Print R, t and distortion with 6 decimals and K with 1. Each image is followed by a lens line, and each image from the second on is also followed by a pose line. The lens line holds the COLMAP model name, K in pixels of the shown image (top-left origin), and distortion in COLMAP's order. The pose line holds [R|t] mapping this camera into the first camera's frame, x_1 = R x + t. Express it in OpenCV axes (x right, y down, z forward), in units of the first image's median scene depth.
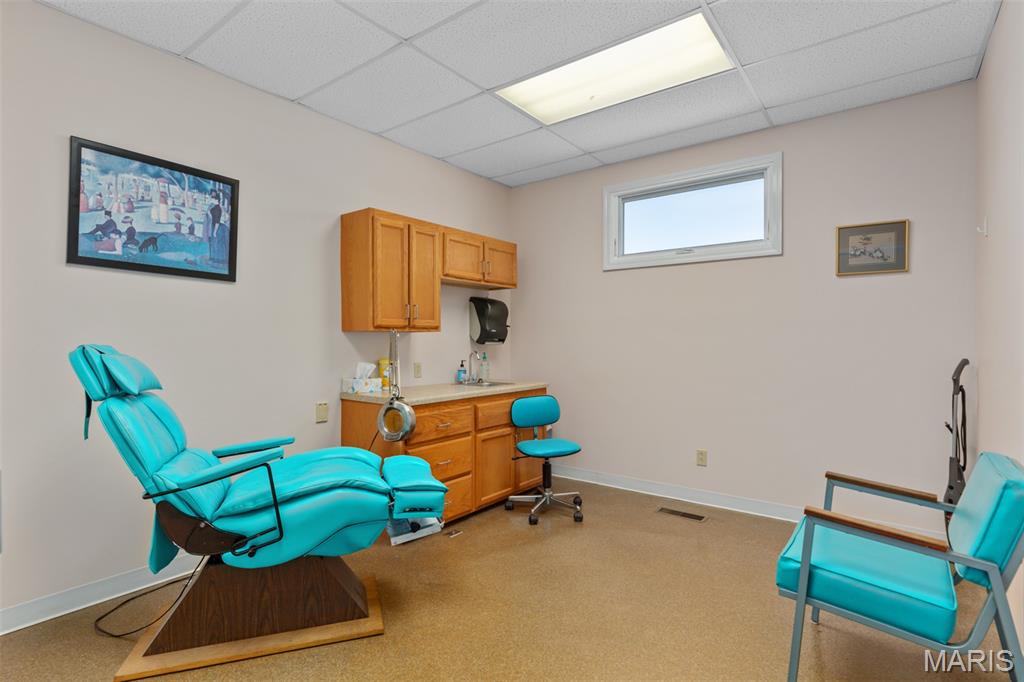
lens RADIAL K [[514.1, 0, 508.4], [0, 514.1, 338.6], [0, 0, 1]] dist [-0.002417, -0.000203]
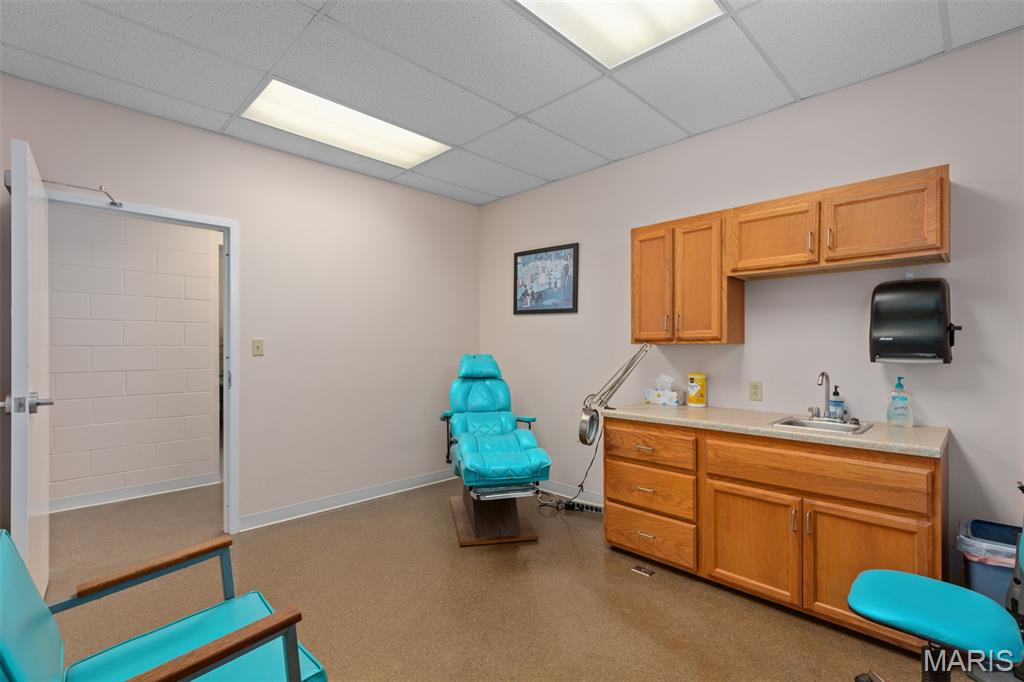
lens RADIAL K [[470.0, 0, 514.0], [0, 470.0, 350.1], [0, 0, 1]] dist [0.016917, -0.000264]
pose [[-0.140237, 0.007373, -0.990090, 0.865576], [0.002892, 0.999971, 0.007037, -0.012793], [0.990114, -0.001876, -0.140254, 1.053816]]
